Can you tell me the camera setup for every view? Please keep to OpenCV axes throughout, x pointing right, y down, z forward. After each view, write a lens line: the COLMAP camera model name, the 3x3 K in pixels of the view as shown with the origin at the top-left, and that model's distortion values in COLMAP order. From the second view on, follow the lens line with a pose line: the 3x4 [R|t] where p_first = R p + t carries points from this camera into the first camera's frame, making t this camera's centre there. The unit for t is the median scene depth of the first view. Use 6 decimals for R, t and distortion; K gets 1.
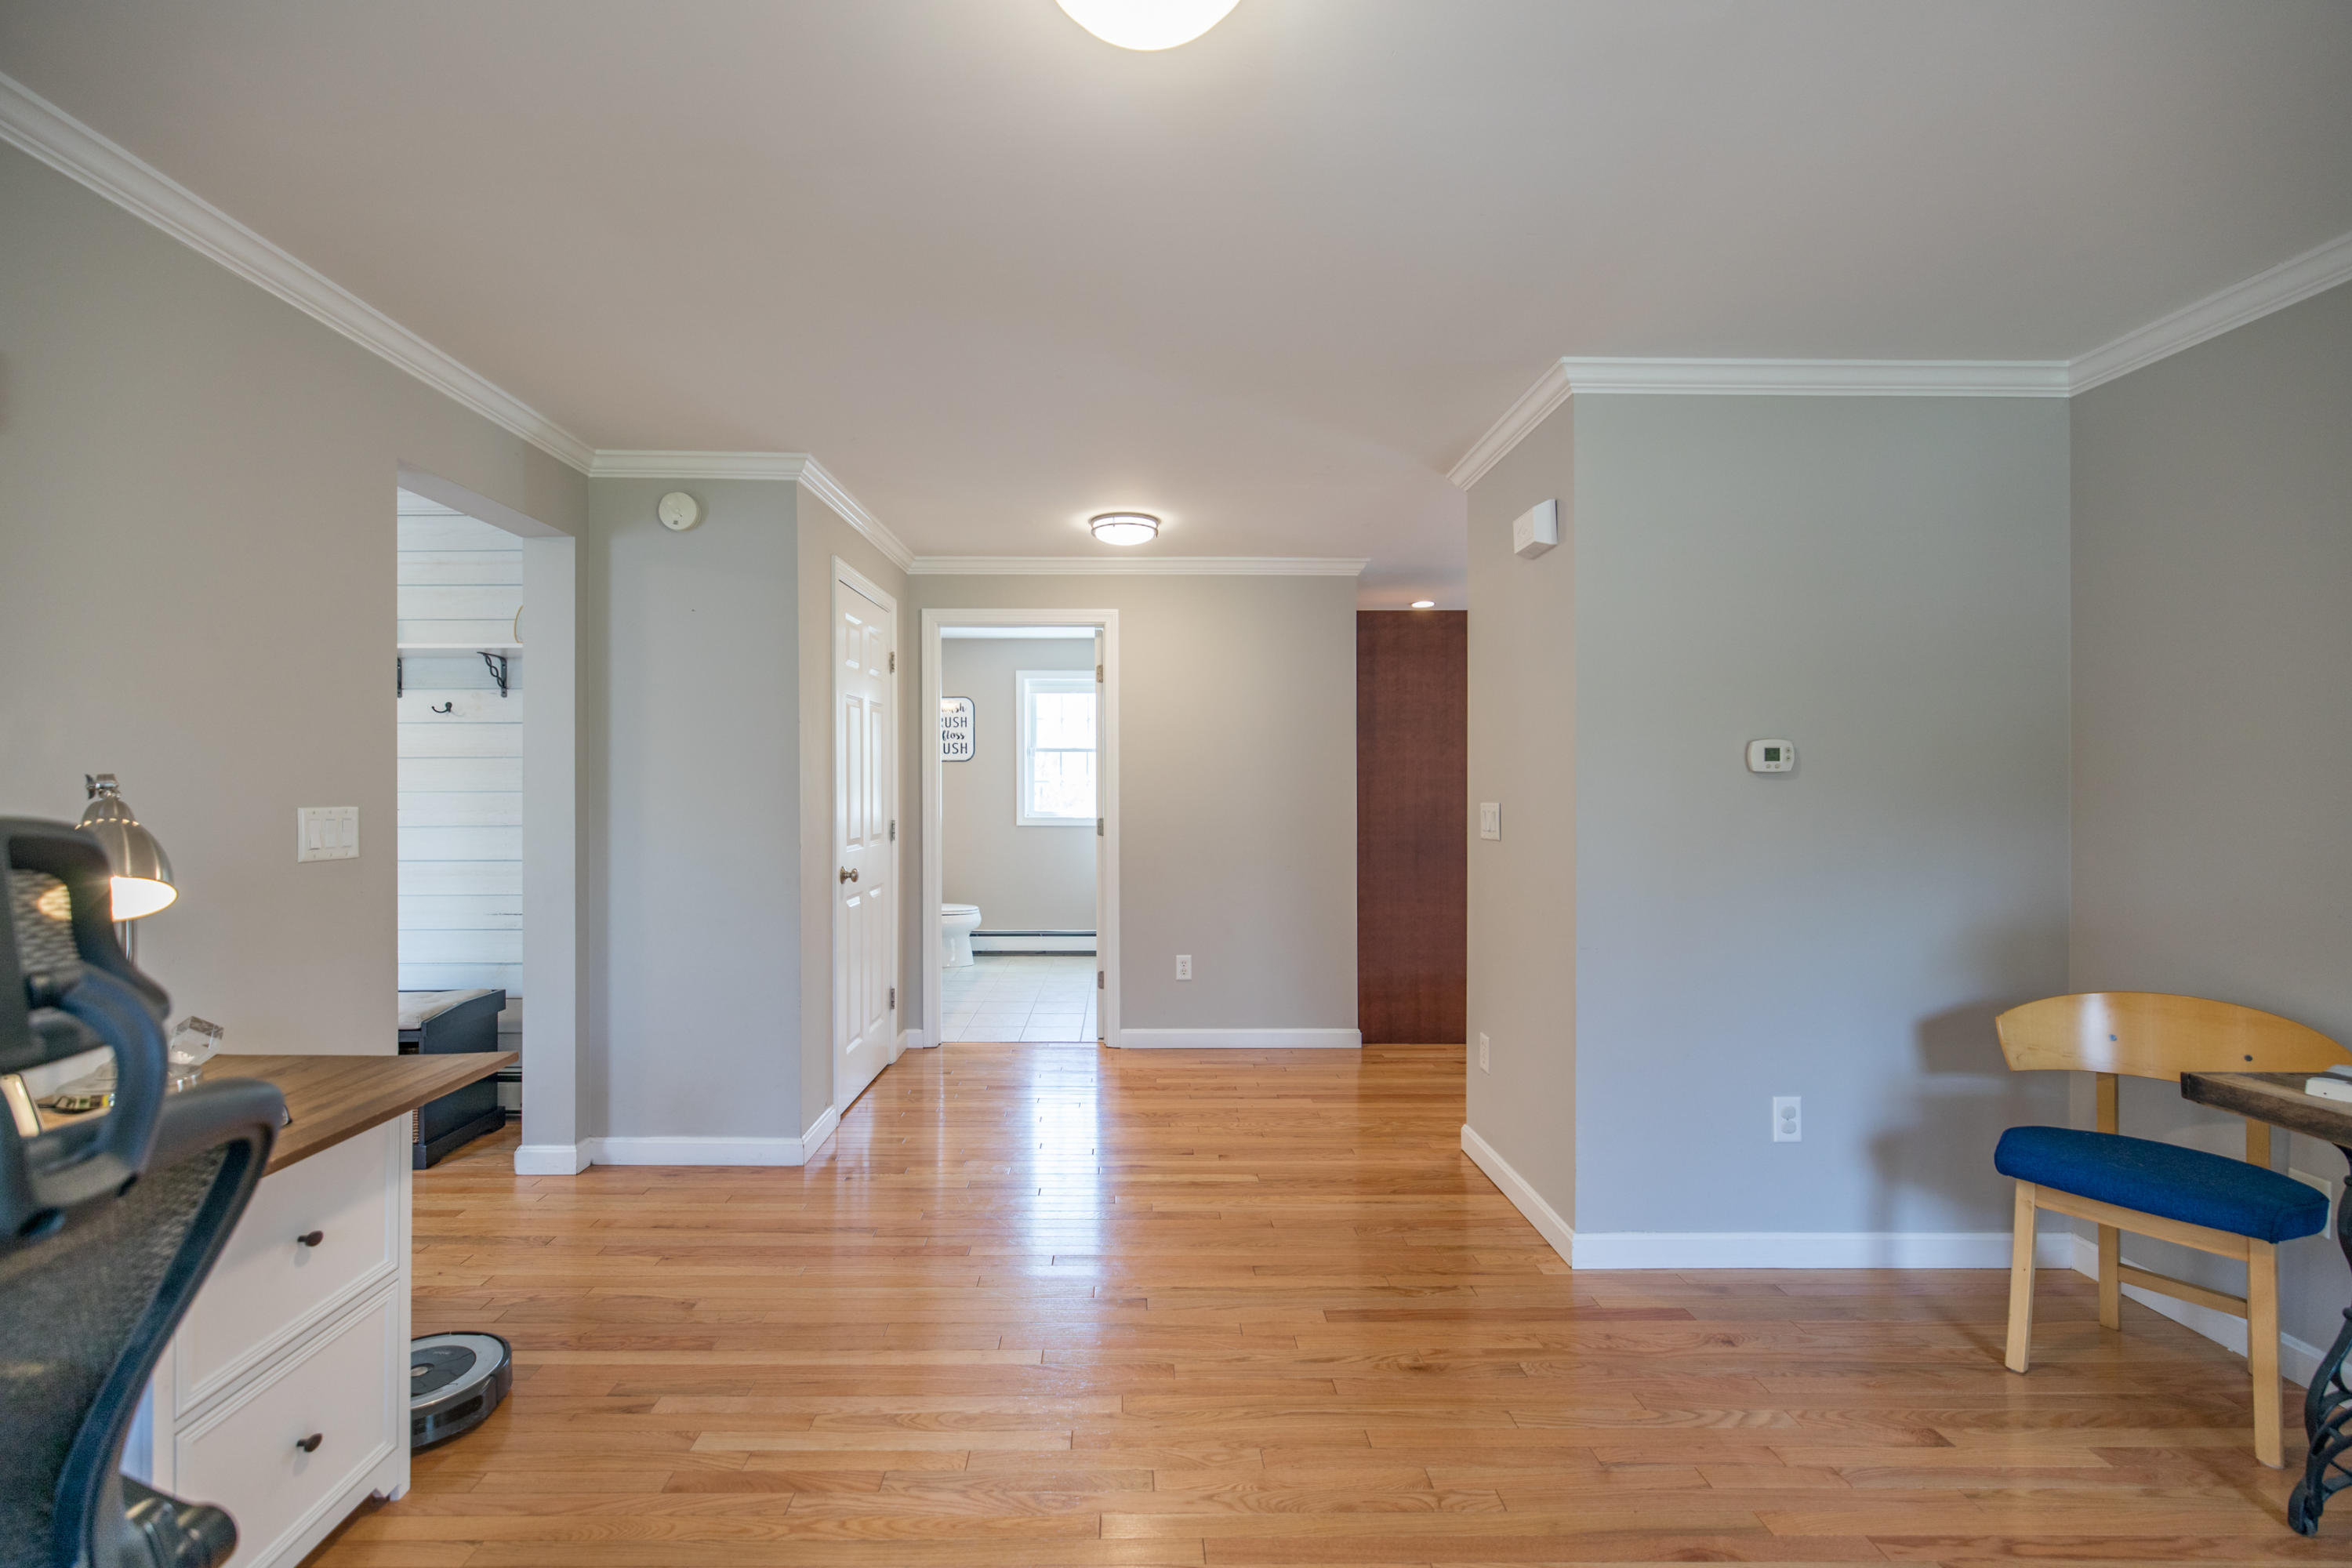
lens RADIAL K [[1002.6, 0, 1167.5], [0, 1002.6, 776.0], [0, 0, 1]] dist [0.000253, -0.000217]
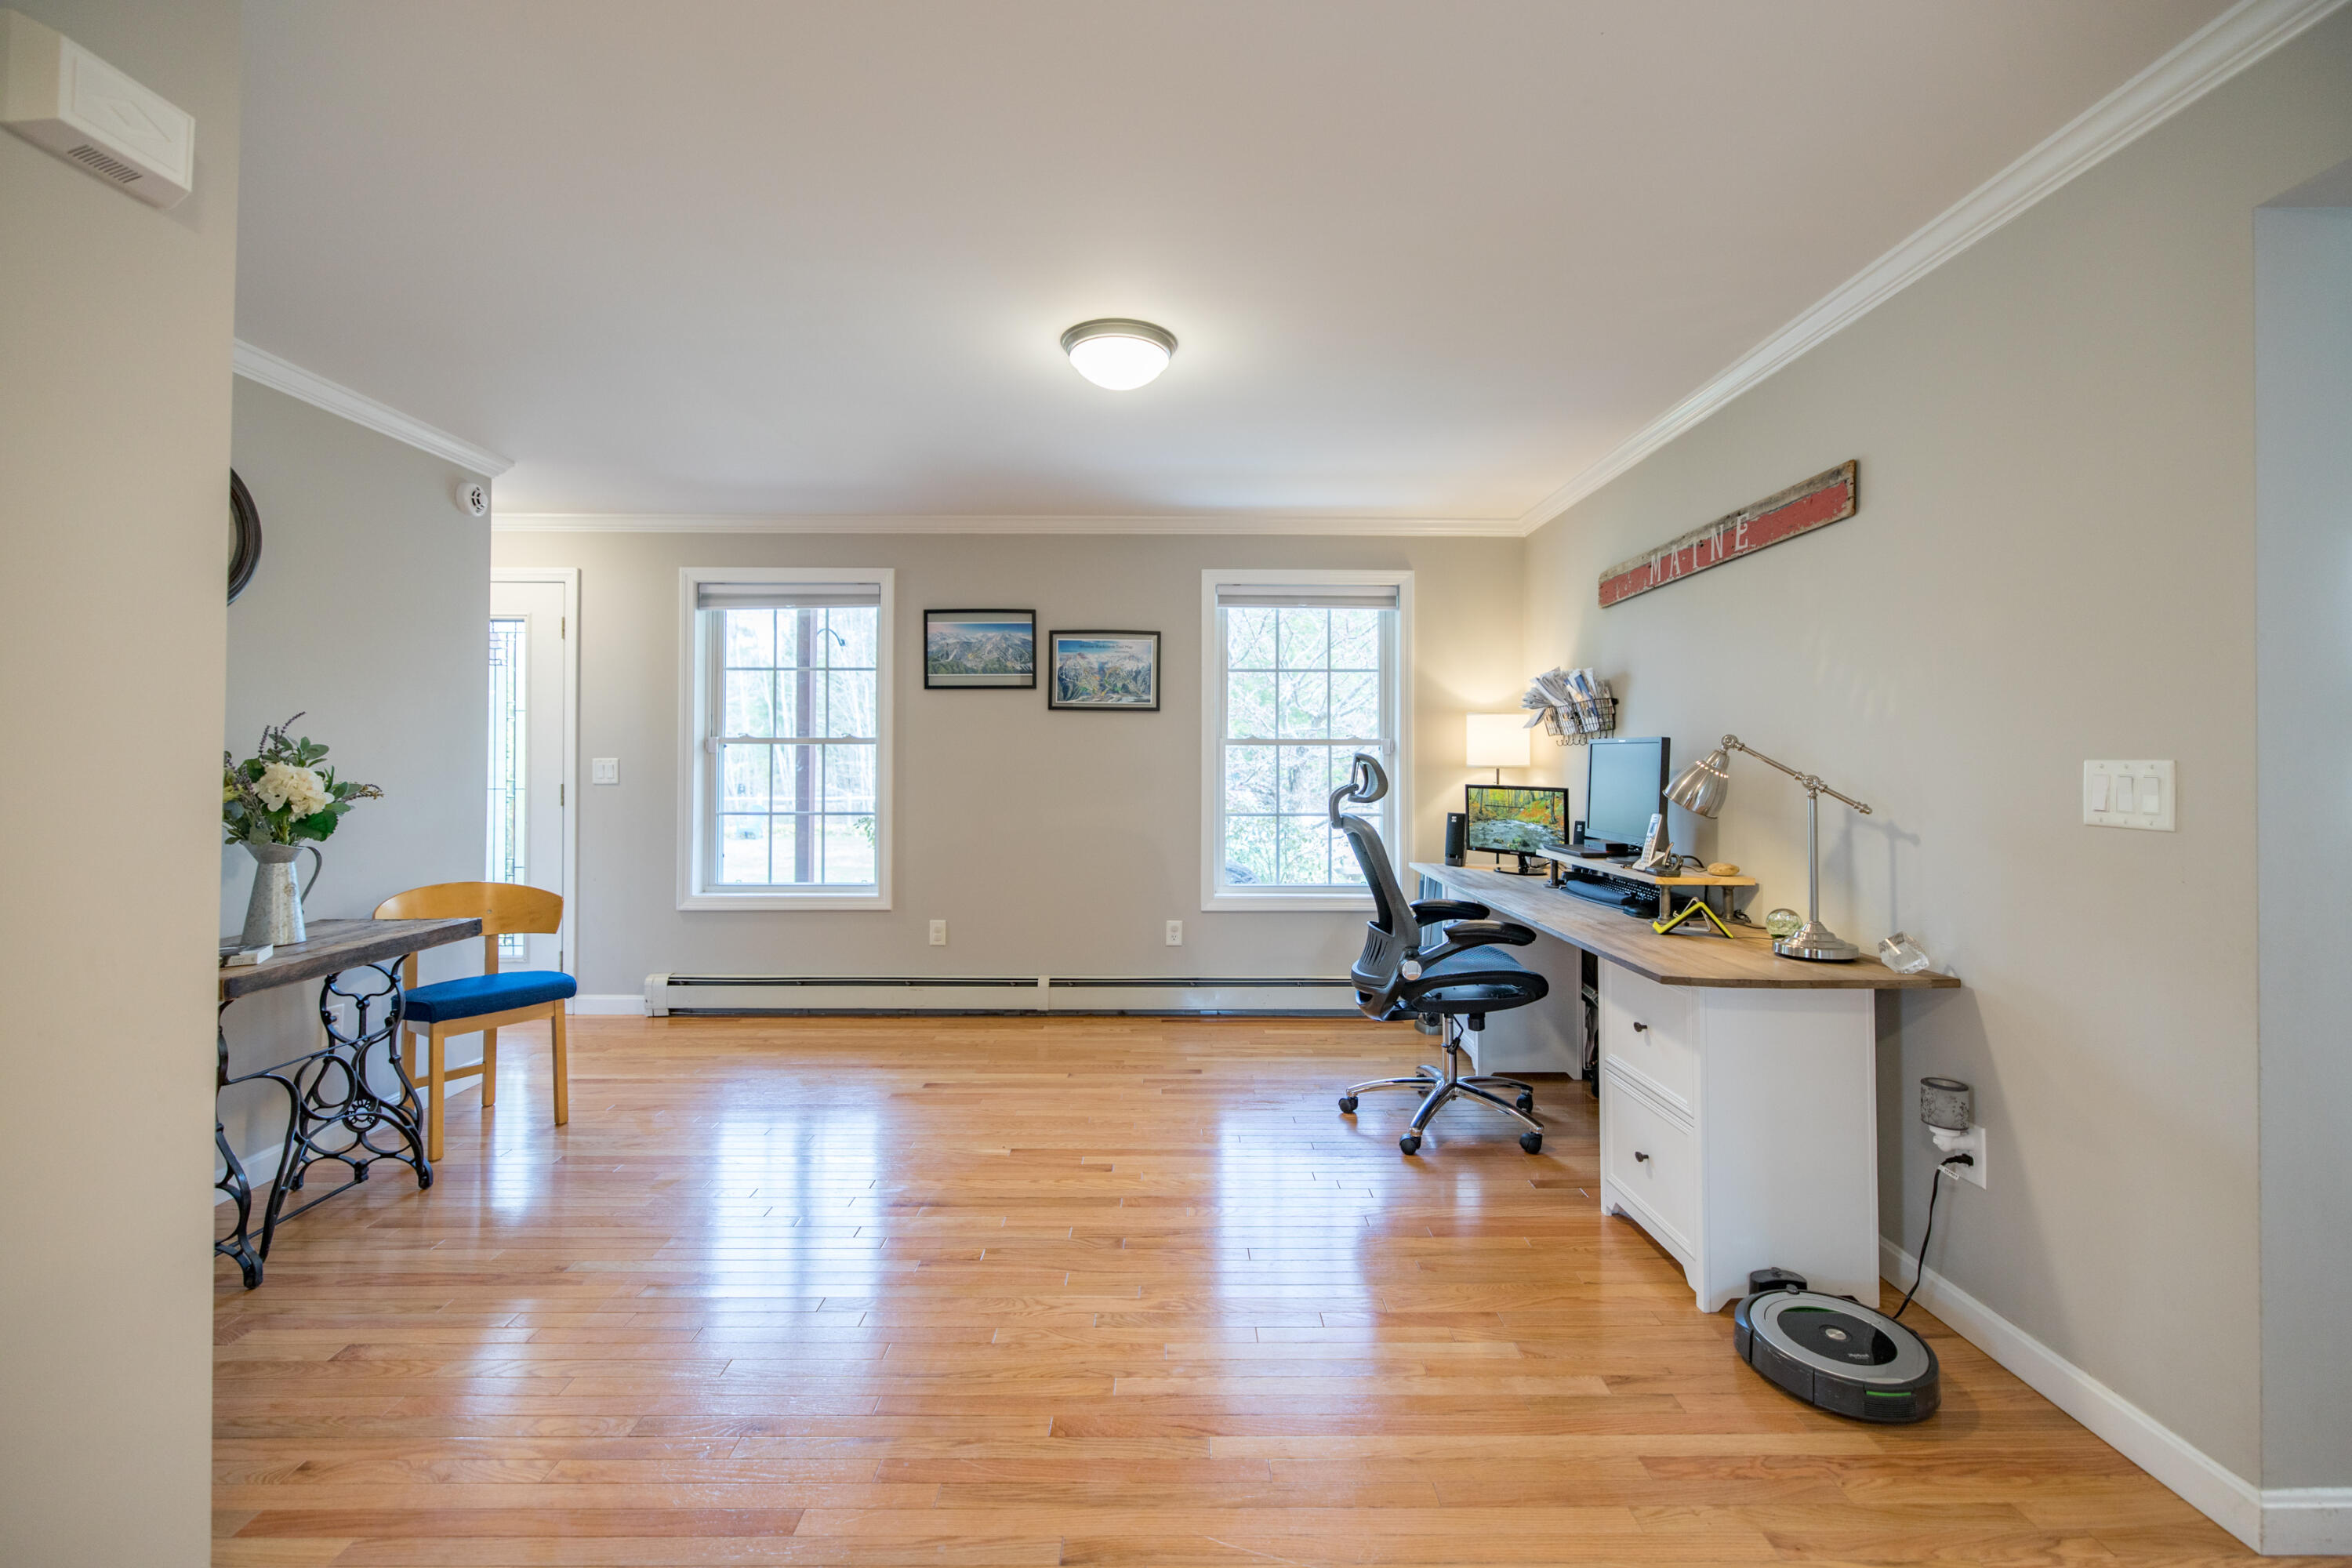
lens RADIAL K [[1002.6, 0, 1167.5], [0, 1002.6, 776.0], [0, 0, 1]] dist [0.000253, -0.000217]
pose [[-0.998862, -0.004706, 0.047470, -0.132285], [-0.004609, 0.999987, 0.002152, 0.047120], [-0.047480, 0.001931, -0.998870, 1.878800]]
